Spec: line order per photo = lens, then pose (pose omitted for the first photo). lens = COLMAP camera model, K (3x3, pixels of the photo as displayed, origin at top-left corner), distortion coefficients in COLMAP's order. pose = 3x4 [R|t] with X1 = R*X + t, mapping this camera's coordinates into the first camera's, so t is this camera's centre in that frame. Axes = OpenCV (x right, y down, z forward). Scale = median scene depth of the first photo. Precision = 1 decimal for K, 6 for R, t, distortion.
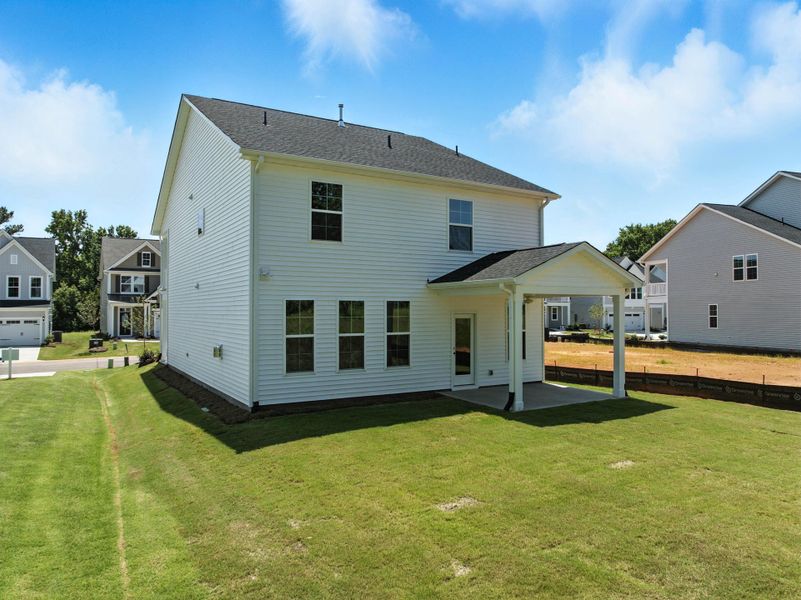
lens RADIAL K [[559.4, 0, 402.7], [0, 559.4, 301.2], [0, 0, 1]] dist [-0.034803, 0.000336]
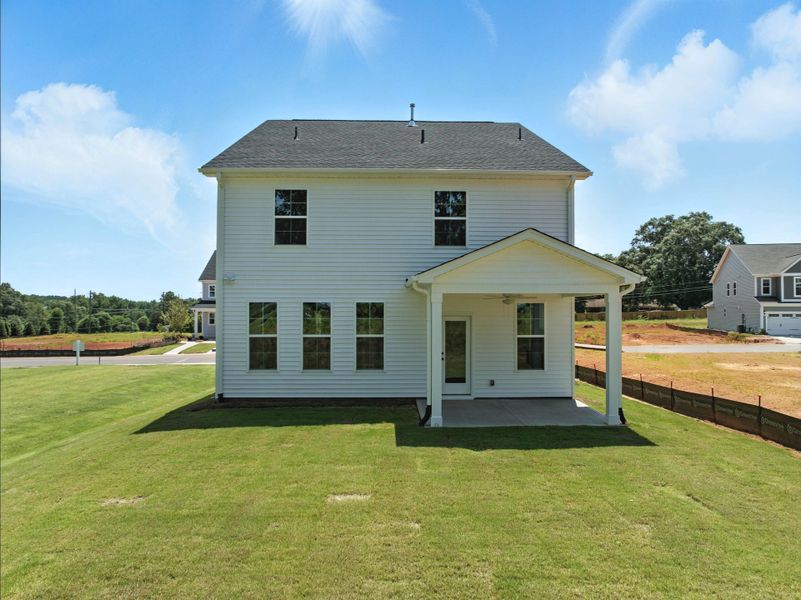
lens RADIAL K [[559.4, 0, 404.5], [0, 559.4, 303.7], [0, 0, 1]] dist [-0.034803, 0.000336]
pose [[0.874260, -0.003212, -0.485448, 0.545413], [0.005485, 0.999980, 0.003261, -0.001086], [0.485428, -0.005514, 0.874259, 0.188980]]
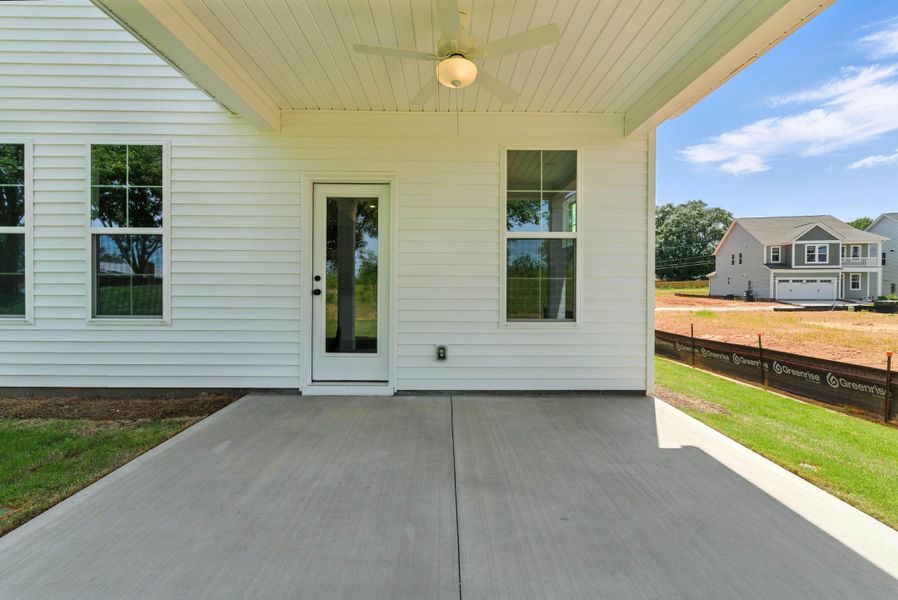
lens RADIAL K [[412.3, 0, 447.2], [0, 412.3, 294.8], [0, 0, 1]] dist [-0.000086, 0.000561]
pose [[0.860789, 0.014883, -0.508744, 0.340433], [0.002953, 0.999410, 0.034233, 0.096992], [0.508953, -0.030970, 0.860237, 0.916397]]
